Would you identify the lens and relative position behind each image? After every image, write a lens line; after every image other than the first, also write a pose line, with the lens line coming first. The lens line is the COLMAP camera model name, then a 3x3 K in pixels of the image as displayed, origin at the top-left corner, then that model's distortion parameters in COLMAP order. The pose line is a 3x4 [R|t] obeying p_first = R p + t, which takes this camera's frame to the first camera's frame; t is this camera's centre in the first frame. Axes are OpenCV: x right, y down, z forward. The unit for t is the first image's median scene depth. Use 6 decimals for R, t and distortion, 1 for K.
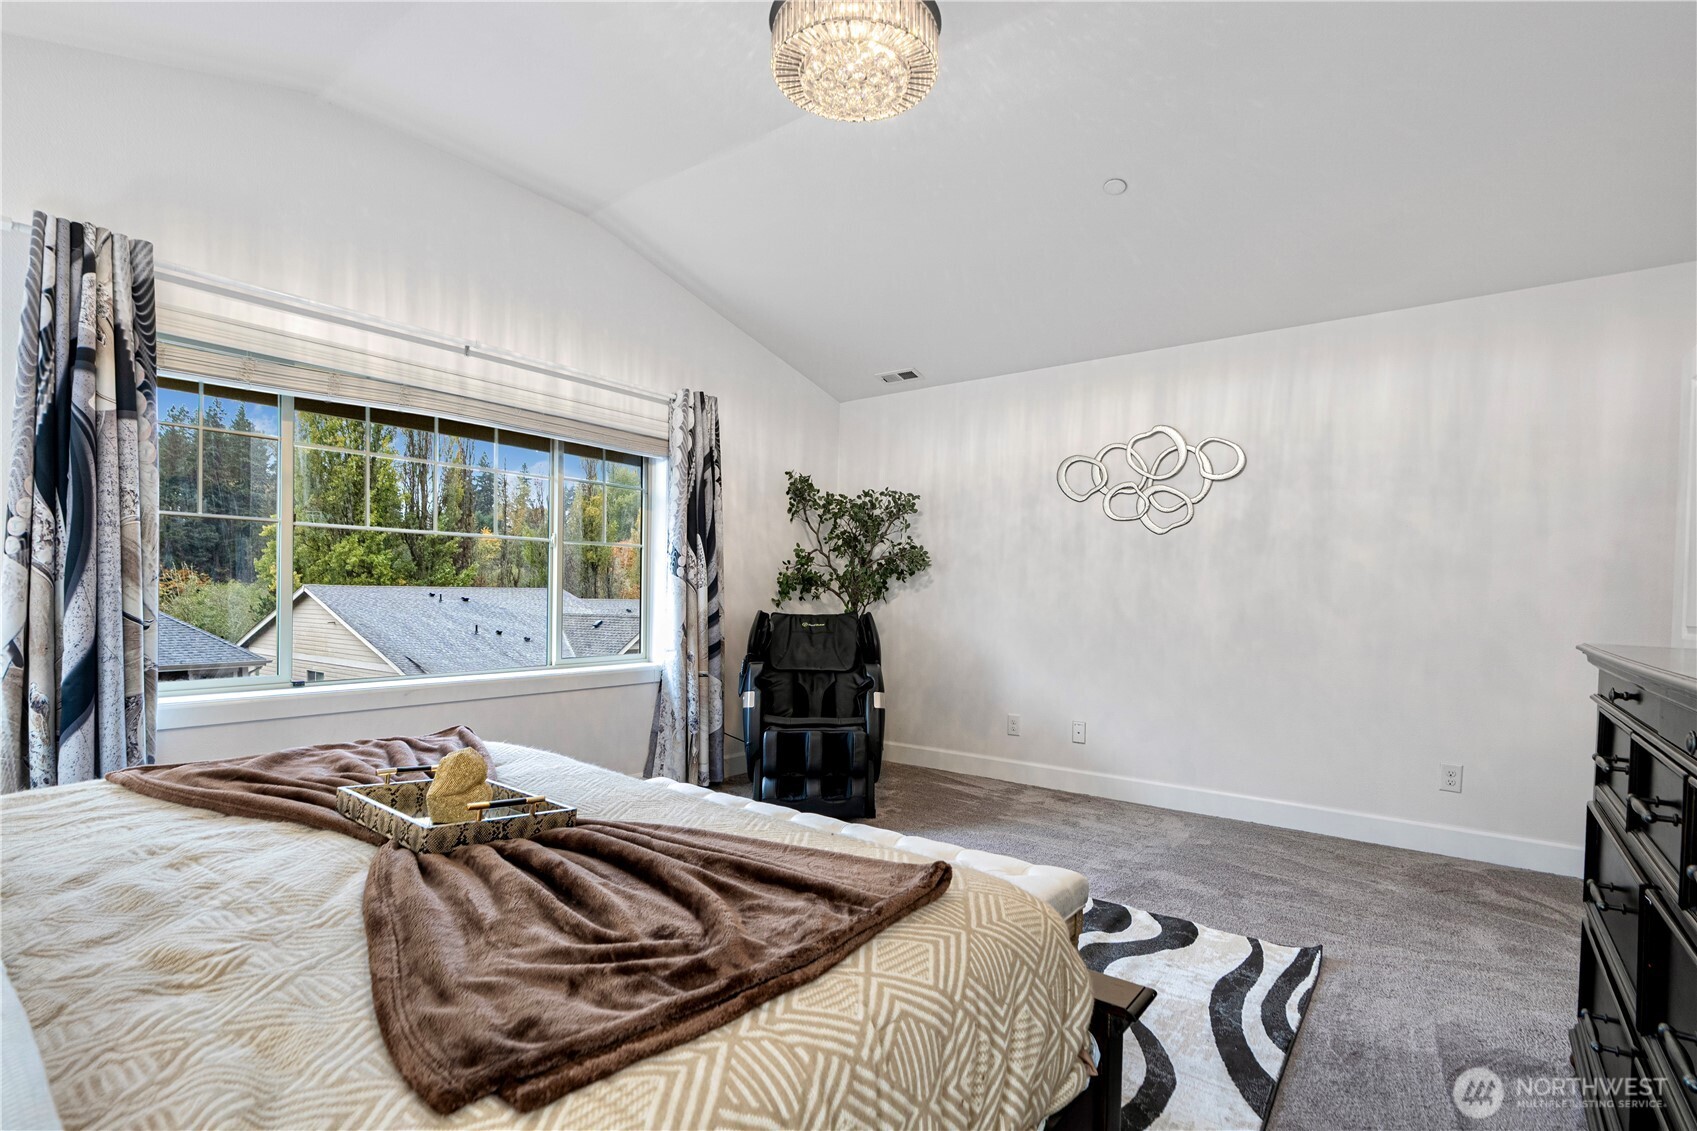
lens RADIAL K [[815.2, 0, 846.9], [0, 815.2, 589.6], [0, 0, 1]] dist [0.000052, 0.000066]
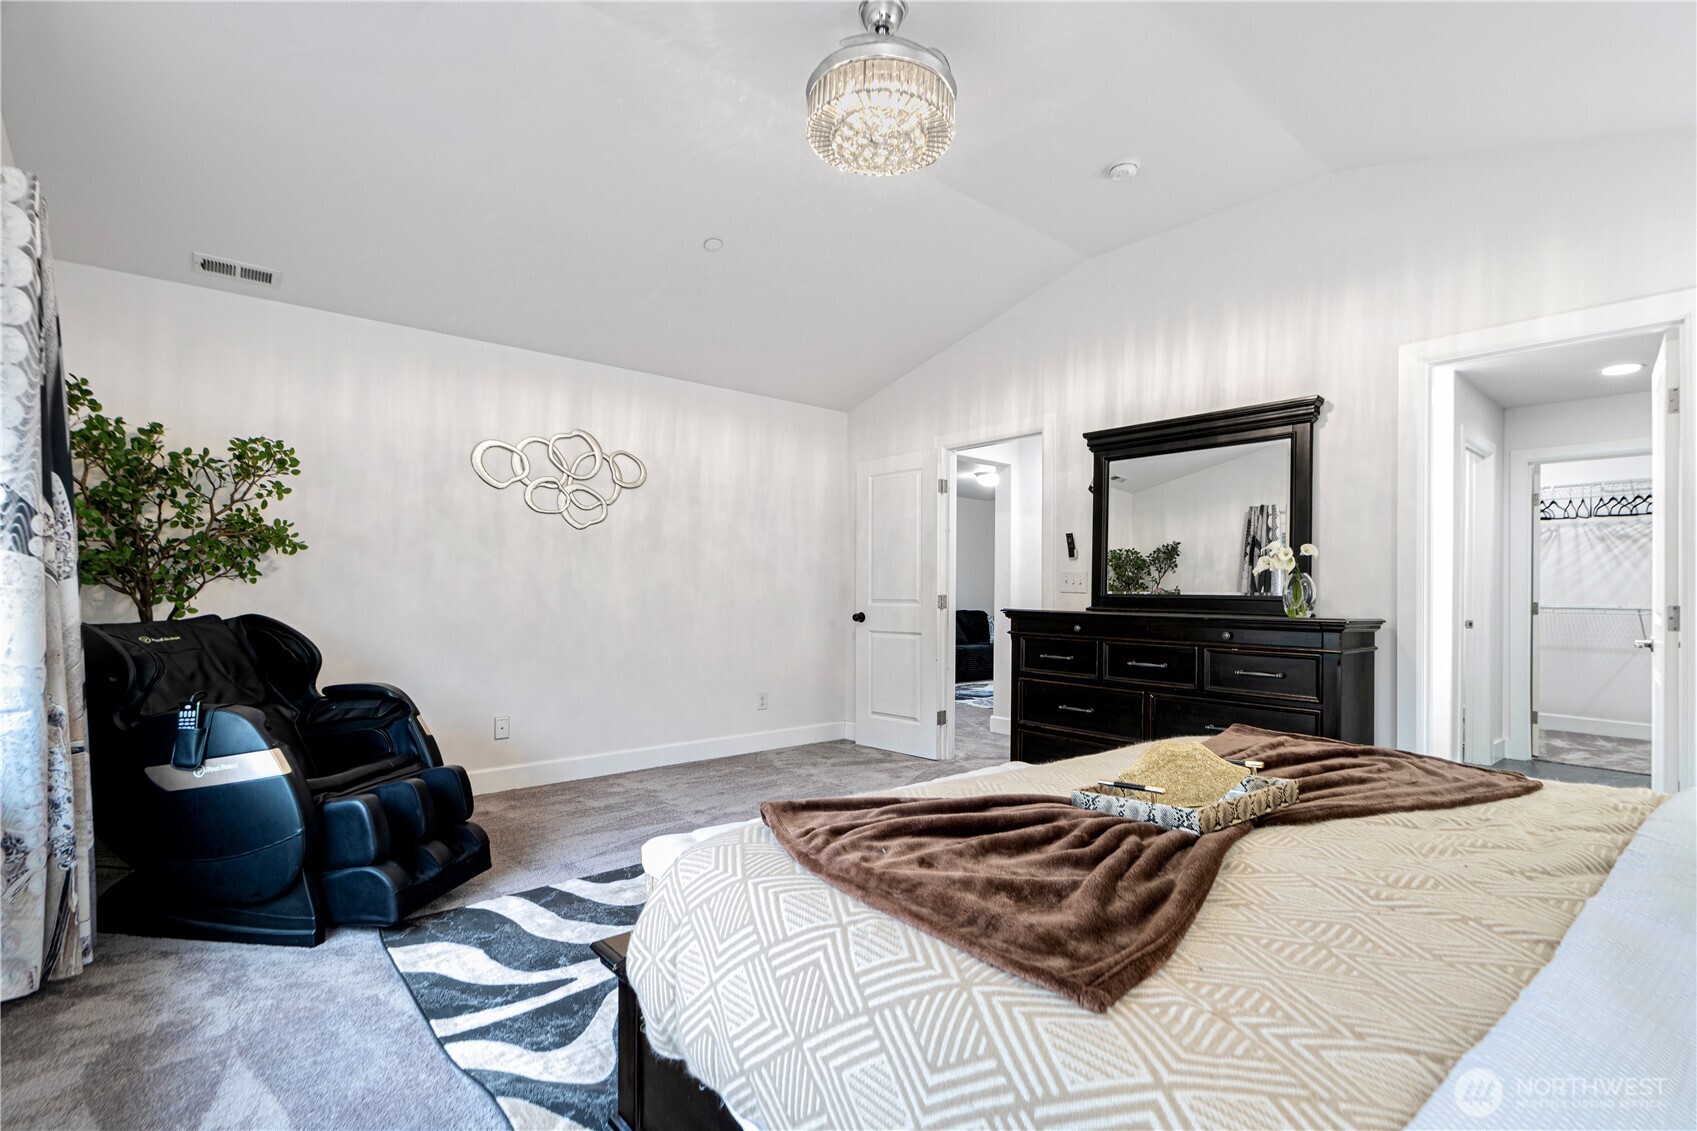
lens RADIAL K [[772.4, 0, 848.5], [0, 772.4, 565.5], [0, 0, 1]] dist [0.000102, 0.000135]
pose [[0.215310, 0.015507, 0.976423, -0.551985], [-0.005603, 0.999877, -0.014644, -0.006229], [-0.976530, -0.002318, 0.215370, 0.424501]]
